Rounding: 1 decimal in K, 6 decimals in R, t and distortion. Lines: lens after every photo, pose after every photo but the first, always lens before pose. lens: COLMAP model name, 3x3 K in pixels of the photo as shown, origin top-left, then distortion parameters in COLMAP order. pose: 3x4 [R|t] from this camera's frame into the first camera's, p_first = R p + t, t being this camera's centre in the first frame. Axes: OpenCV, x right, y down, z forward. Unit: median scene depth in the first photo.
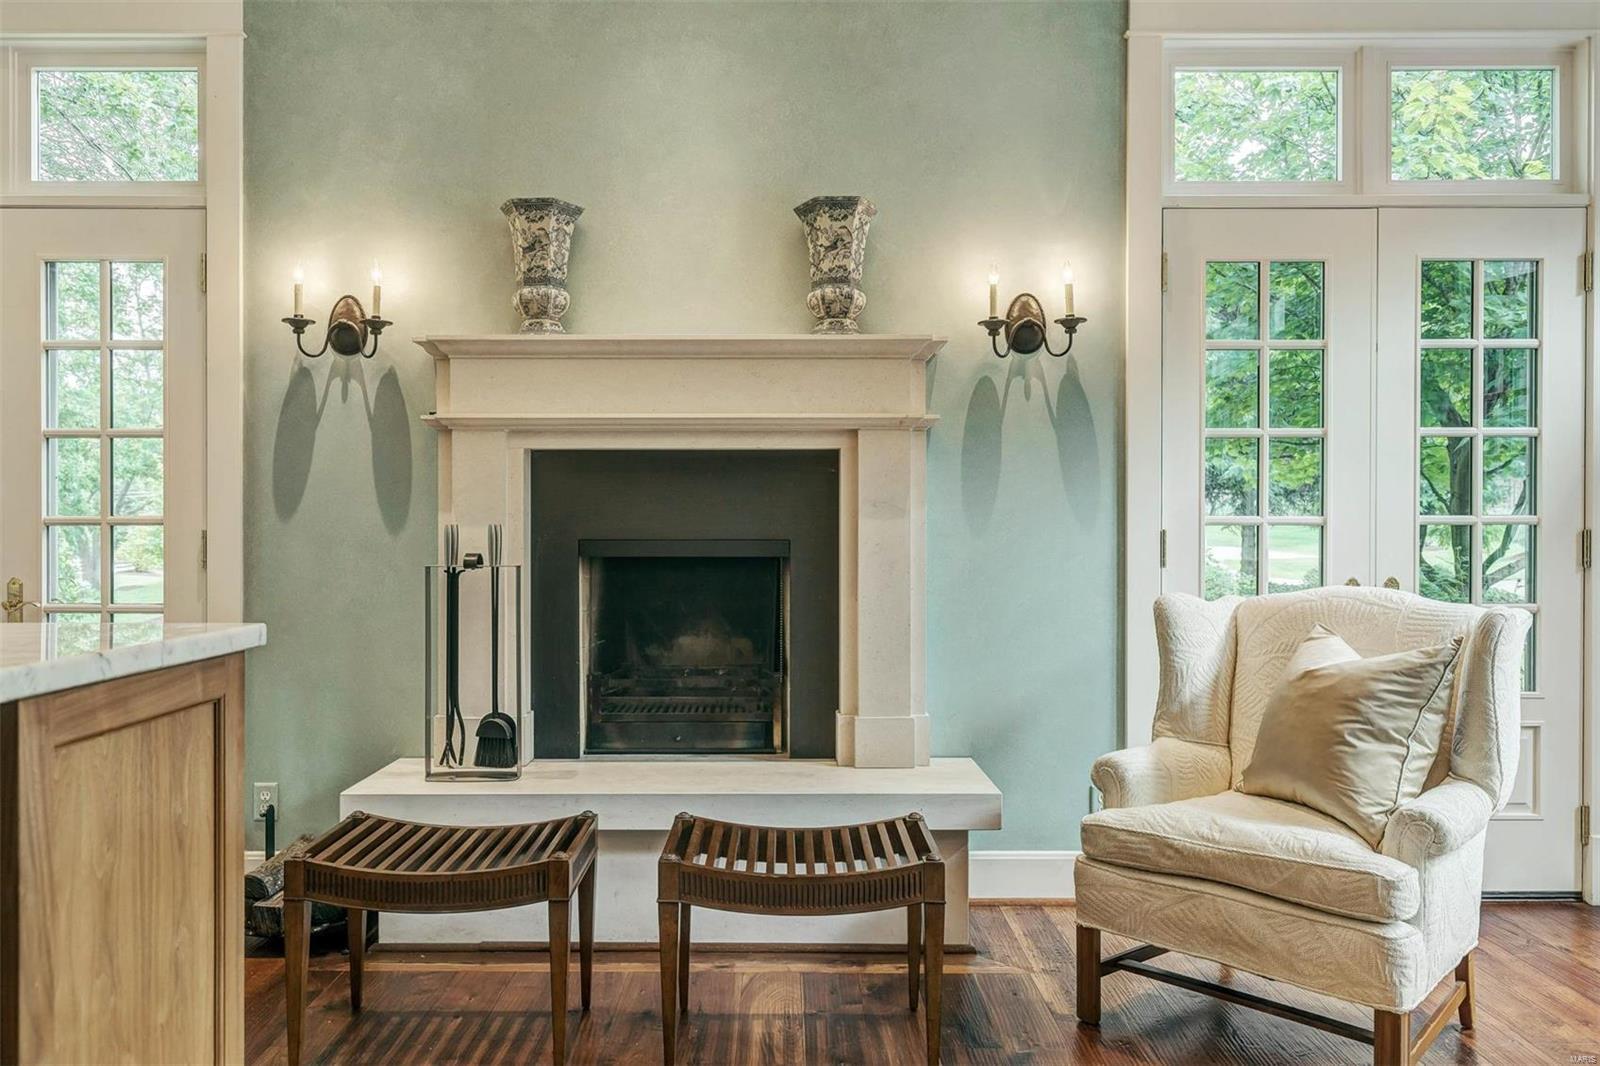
lens RADIAL K [[1210.3, 0, 800.0], [0, 1210.3, 533.0], [0, 0, 1]] dist [-0.001149, -0.000114]
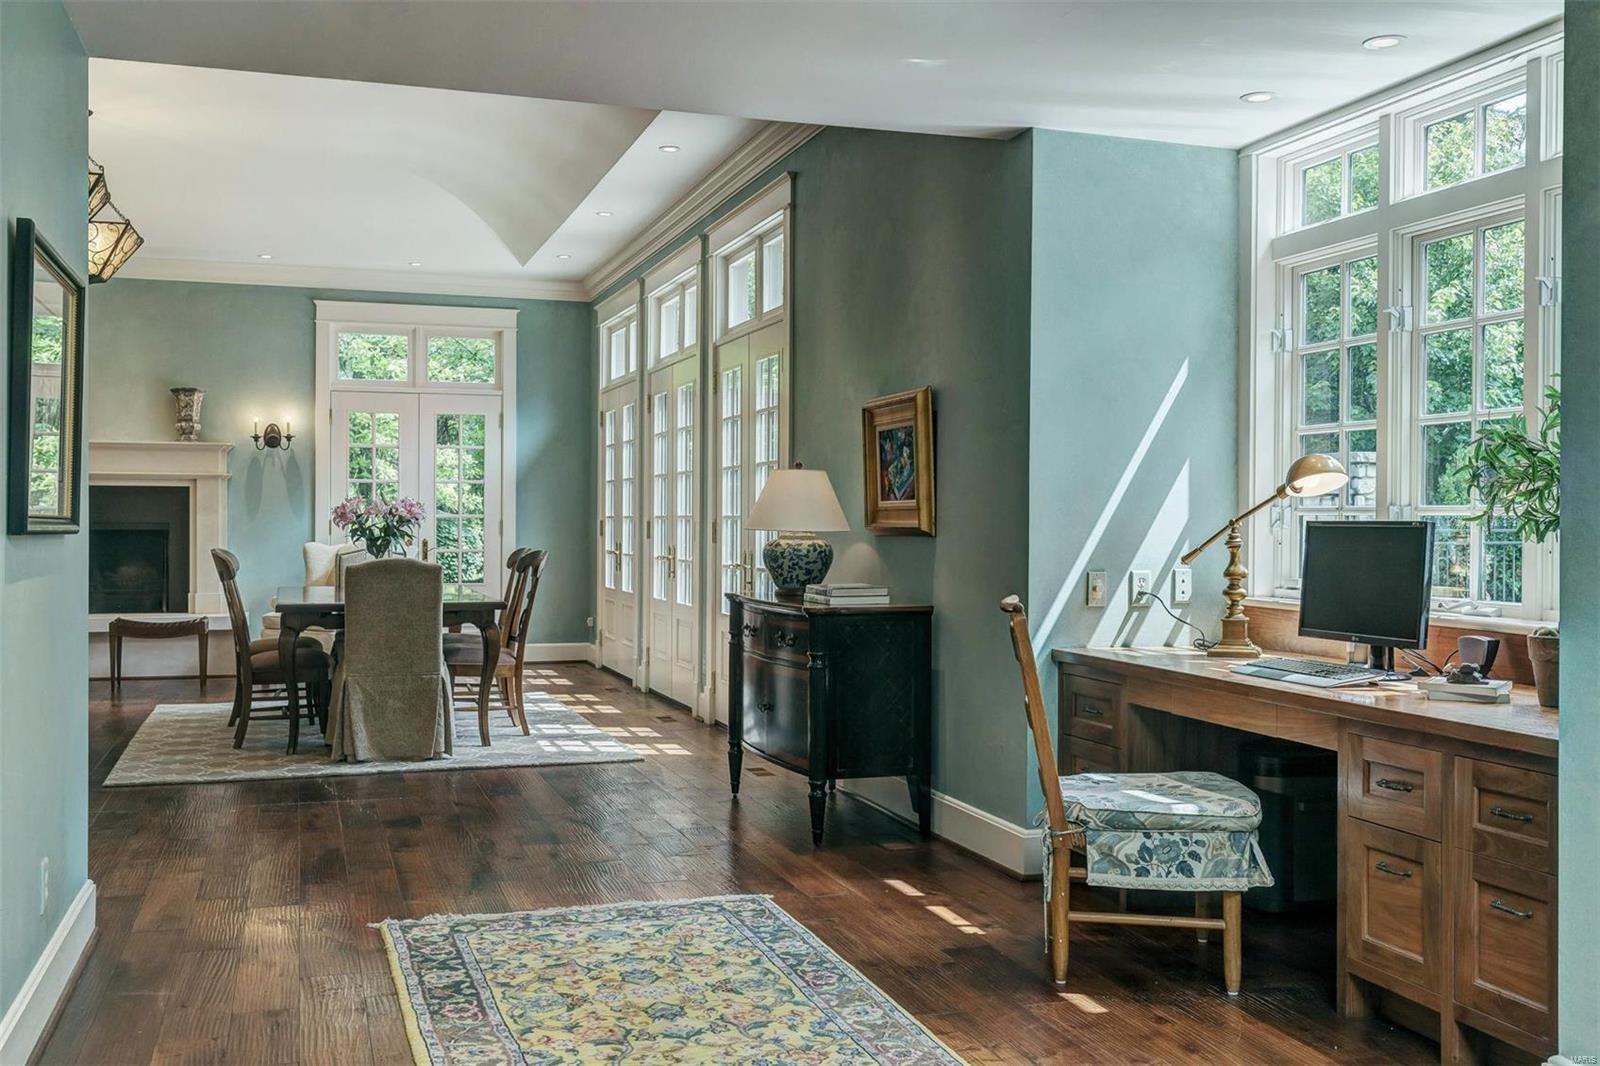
lens RADIAL K [[1506.4, 0, 800.0], [0, 1506.4, 533.0], [0, 0, 1]] dist [-0.001845, -0.002571]
pose [[0.956041, 0.005318, 0.293186, 0.319701], [-0.005522, 0.999985, -0.000134, 0.019754], [-0.293182, -0.001491, 0.956055, -2.287397]]
